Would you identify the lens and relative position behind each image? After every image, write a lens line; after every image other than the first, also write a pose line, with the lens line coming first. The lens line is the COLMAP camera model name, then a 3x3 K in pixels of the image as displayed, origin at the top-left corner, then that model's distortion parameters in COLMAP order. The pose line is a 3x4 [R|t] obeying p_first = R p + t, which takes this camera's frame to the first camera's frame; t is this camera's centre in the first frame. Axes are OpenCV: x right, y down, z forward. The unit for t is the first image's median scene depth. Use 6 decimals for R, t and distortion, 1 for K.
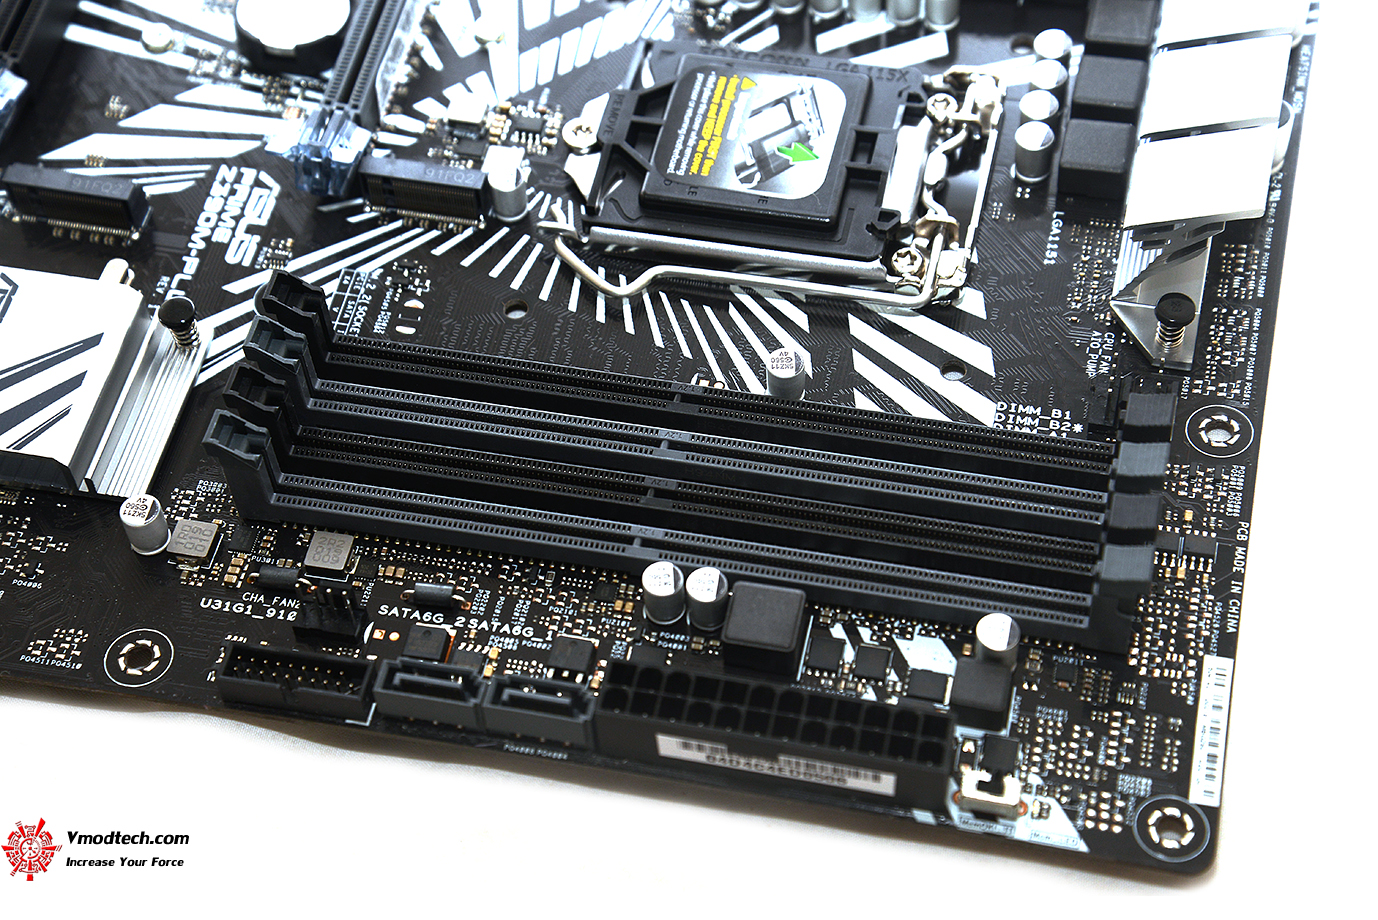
lens RADIAL K [[2613.8, 0, 682.0], [0, 2613.8, 459.8], [0, 0, 1]] dist [0.345276, 0.253560]
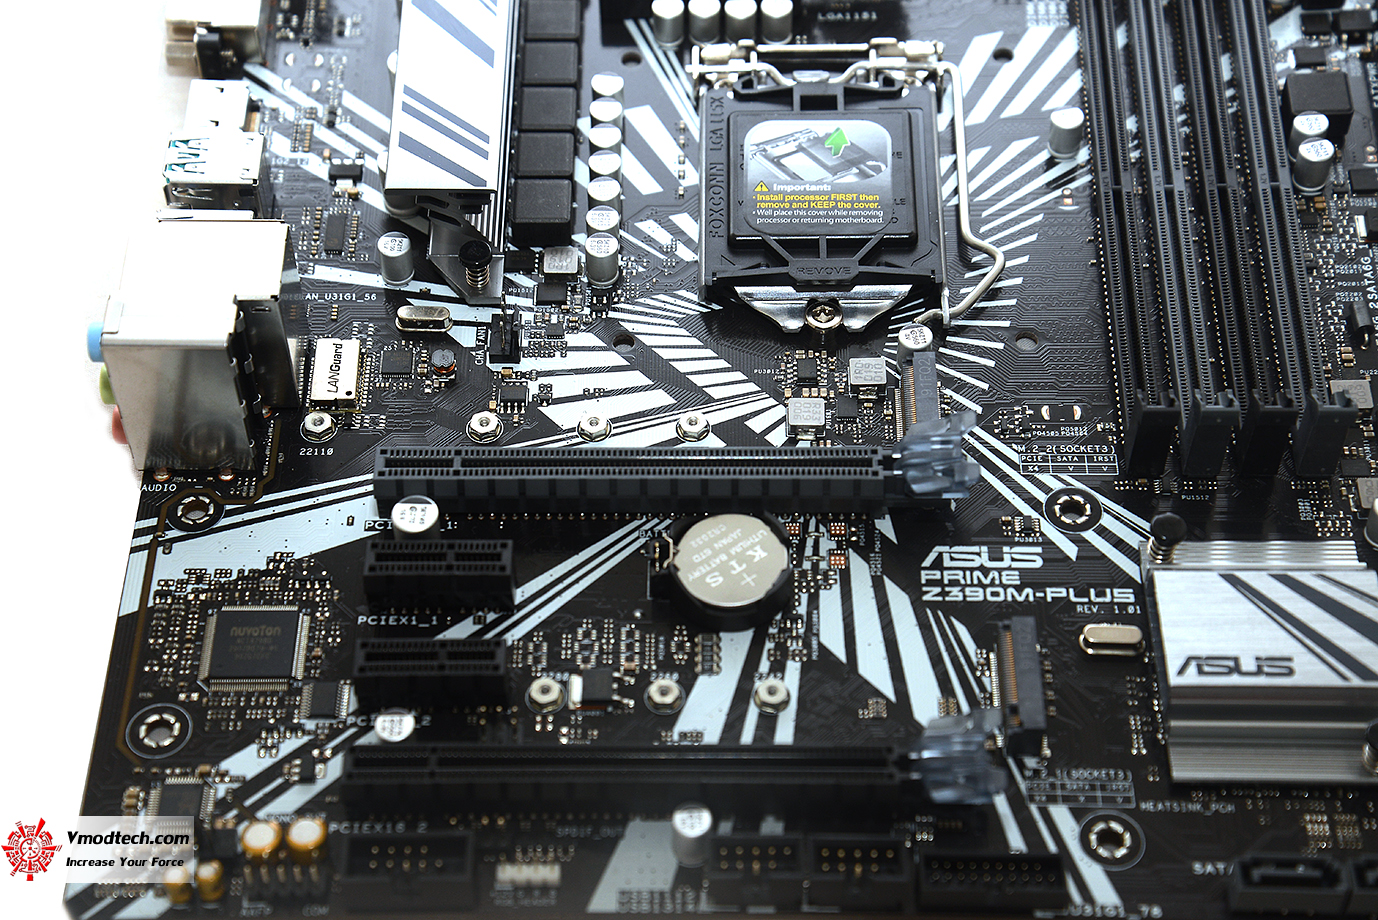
lens RADIAL K [[2613.8, 0, 682.0], [0, 2613.8, 459.8], [0, 0, 1]] dist [0.345276, 0.253560]
pose [[-0.205447, -0.738953, 0.641670, -0.824548], [0.805441, 0.244775, 0.539768, -0.801846], [-0.555928, 0.627721, 0.544895, 0.546823]]
